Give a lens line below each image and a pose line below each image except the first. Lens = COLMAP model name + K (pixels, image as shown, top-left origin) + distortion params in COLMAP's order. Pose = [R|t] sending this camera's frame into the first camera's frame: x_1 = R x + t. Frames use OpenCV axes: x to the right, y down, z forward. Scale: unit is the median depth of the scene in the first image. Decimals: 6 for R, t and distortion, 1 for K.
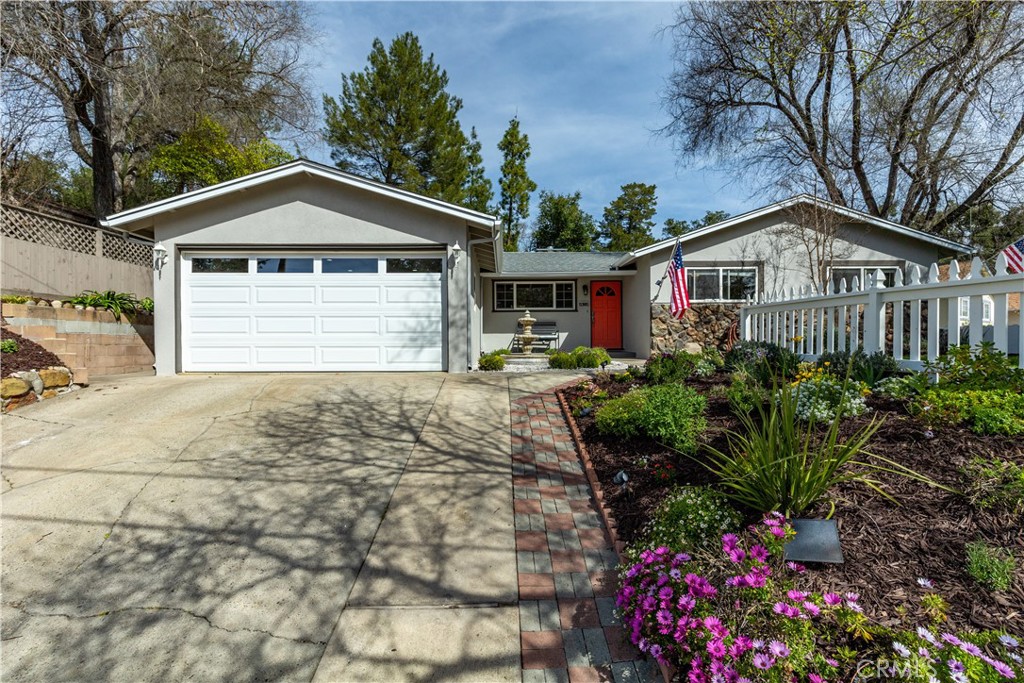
lens RADIAL K [[467.9, 0, 515.3], [0, 467.9, 344.0], [0, 0, 1]] dist [0.000409, -0.000049]
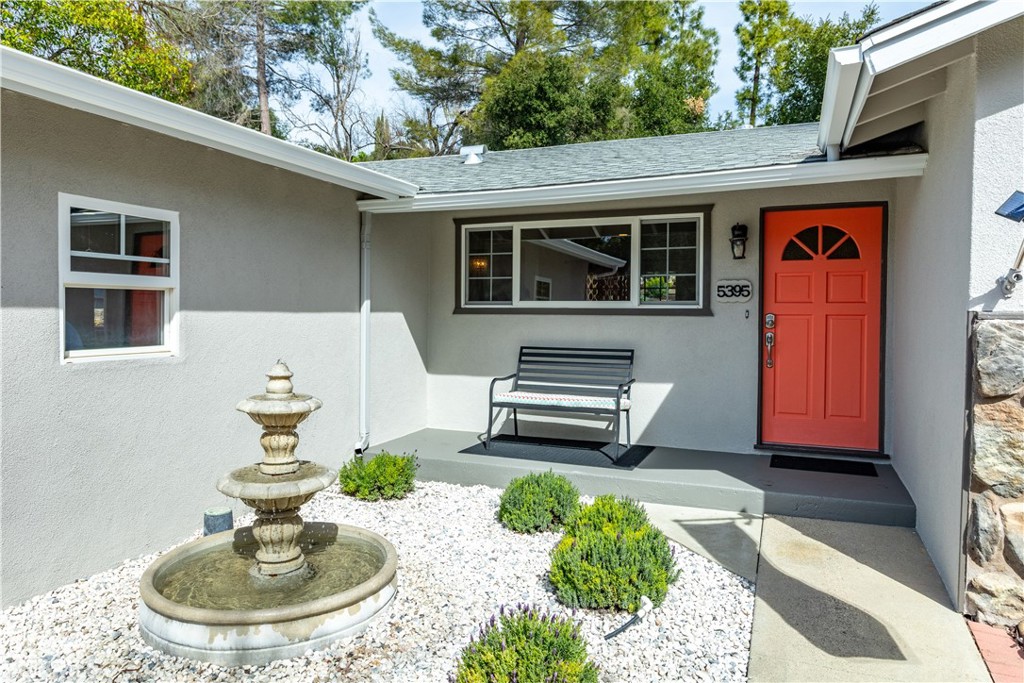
lens RADIAL K [[685.6, 0, 510.7], [0, 685.6, 324.6], [0, 0, 1]] dist [0.000213, -0.000017]
pose [[0.916800, 0.018599, -0.398914, 0.230080], [-0.009433, 0.999645, 0.024929, -0.088943], [0.399236, -0.019092, 0.916649, 0.673420]]
